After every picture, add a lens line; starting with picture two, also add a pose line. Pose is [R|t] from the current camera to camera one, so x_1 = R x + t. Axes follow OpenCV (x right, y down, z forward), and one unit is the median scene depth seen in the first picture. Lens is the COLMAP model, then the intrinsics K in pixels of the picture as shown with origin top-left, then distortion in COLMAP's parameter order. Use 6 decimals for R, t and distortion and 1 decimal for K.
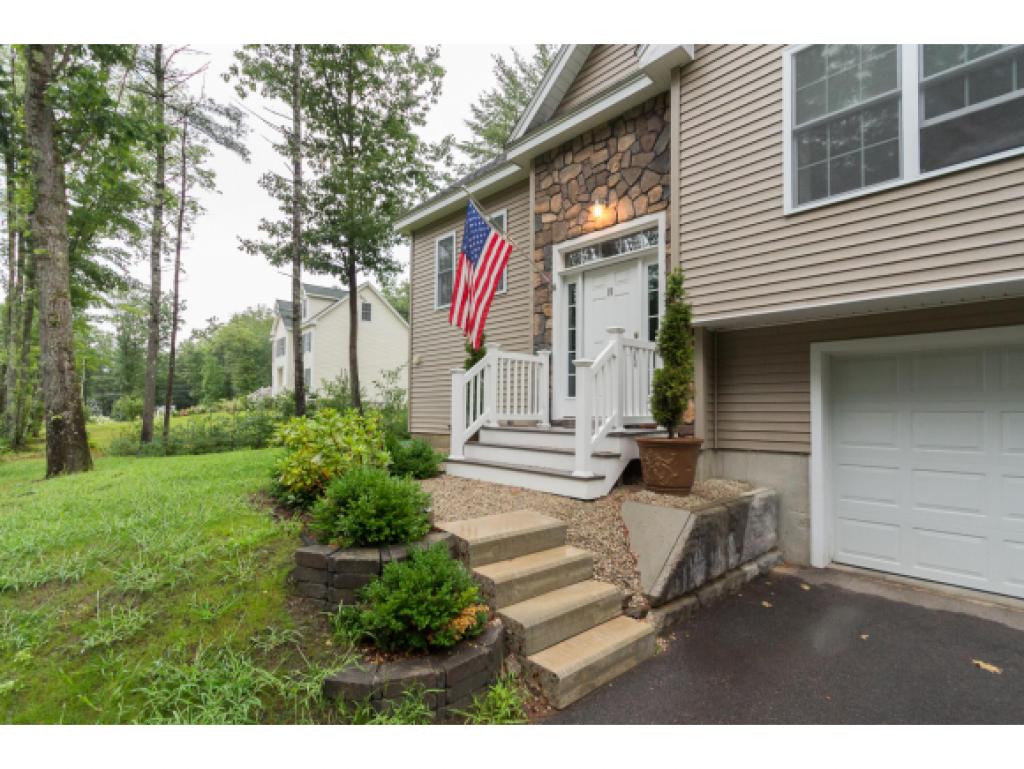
lens RADIAL K [[500.5, 0, 513.7], [0, 500.5, 399.6], [0, 0, 1]] dist [-0.001258, -0.000159]
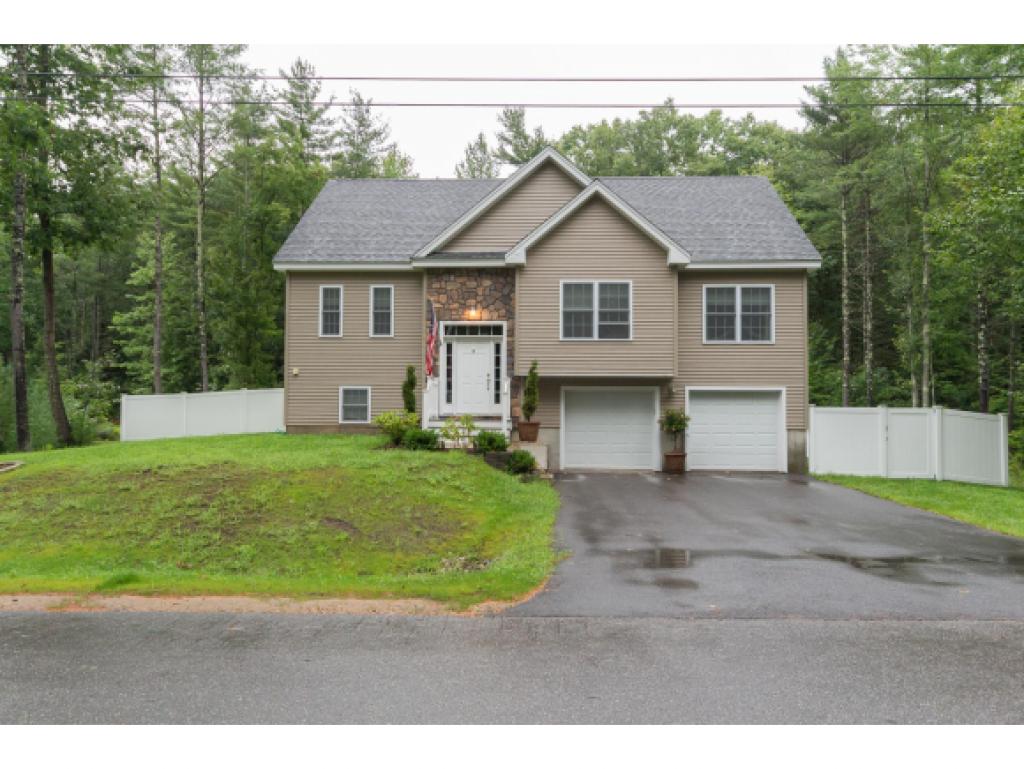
lens RADIAL K [[673.2, 0, 541.1], [0, 673.2, 383.4], [0, 0, 1]] dist [0.002212, 0.000836]
pose [[0.704117, 0.030813, 0.709415, -1.580931], [-0.020544, 0.999524, -0.023023, -0.033285], [-0.709787, 0.001637, 0.704414, -1.129377]]
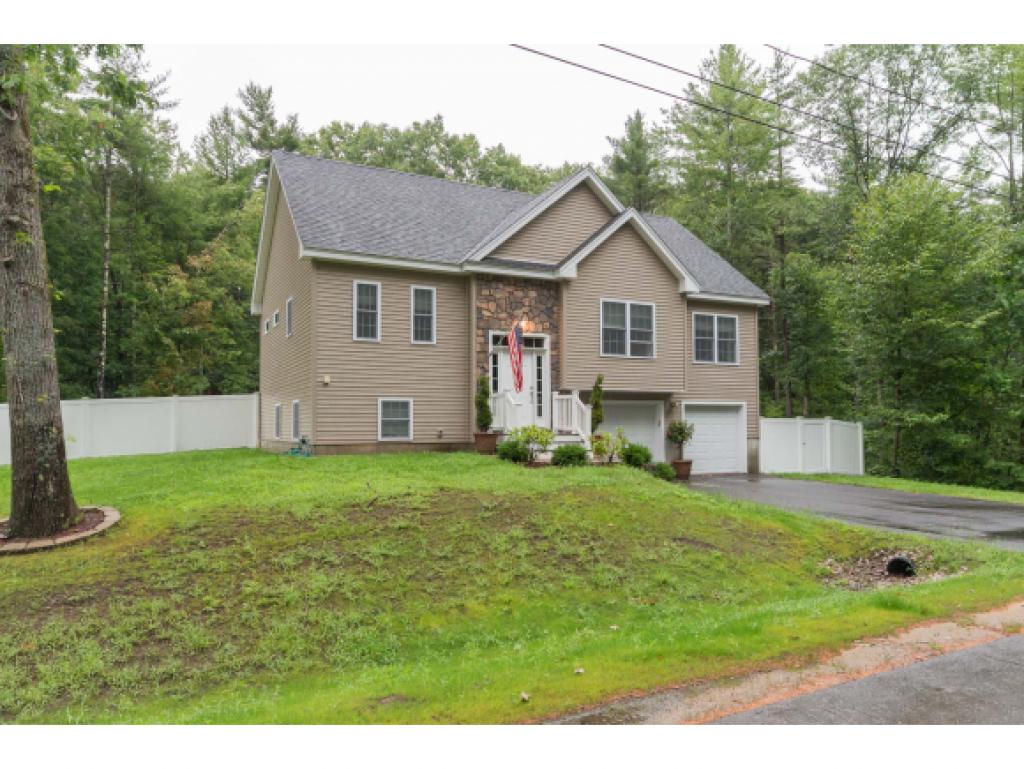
lens RADIAL K [[673.2, 0, 541.1], [0, 673.2, 383.4], [0, 0, 1]] dist [0.002212, 0.000836]
pose [[0.258363, 0.053052, 0.964590, -2.389594], [-0.018396, 0.998580, -0.049994, -0.009724], [-0.965873, -0.004828, 0.258972, 0.244255]]
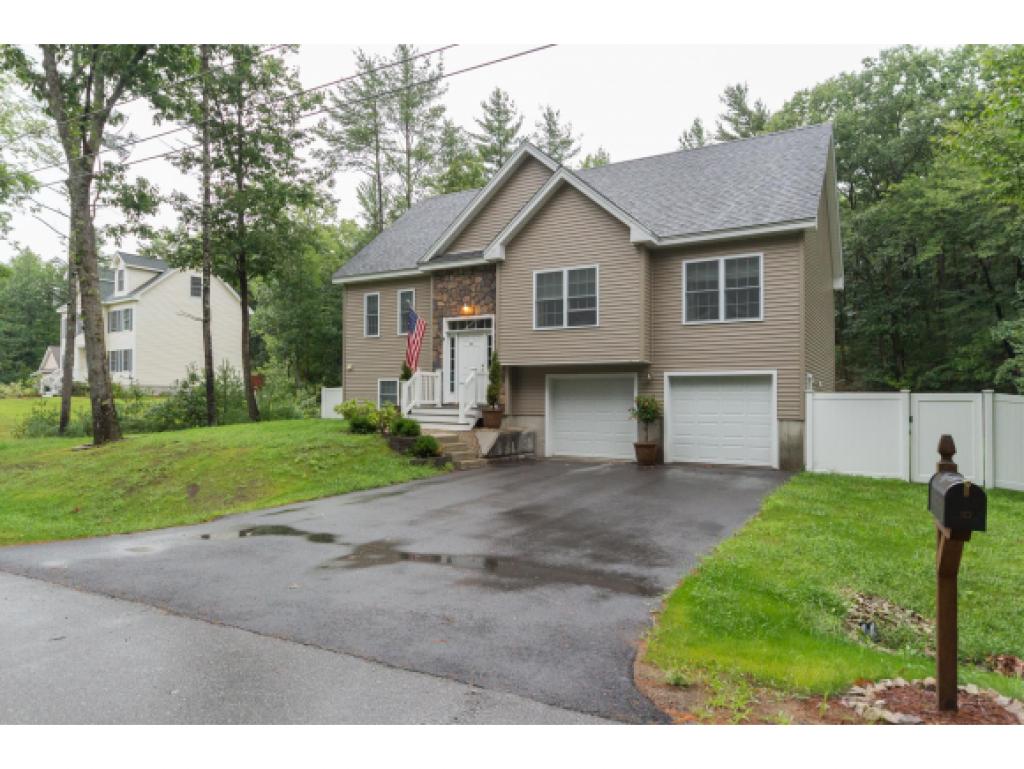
lens RADIAL K [[646.3, 0, 546.4], [0, 646.3, 385.1], [0, 0, 1]] dist [-0.000236, 0.000520]
pose [[0.949002, 0.003092, 0.315256, -0.393519], [-0.005197, 0.999969, 0.005835, -0.058965], [-0.315228, -0.007176, 0.948989, -1.825547]]
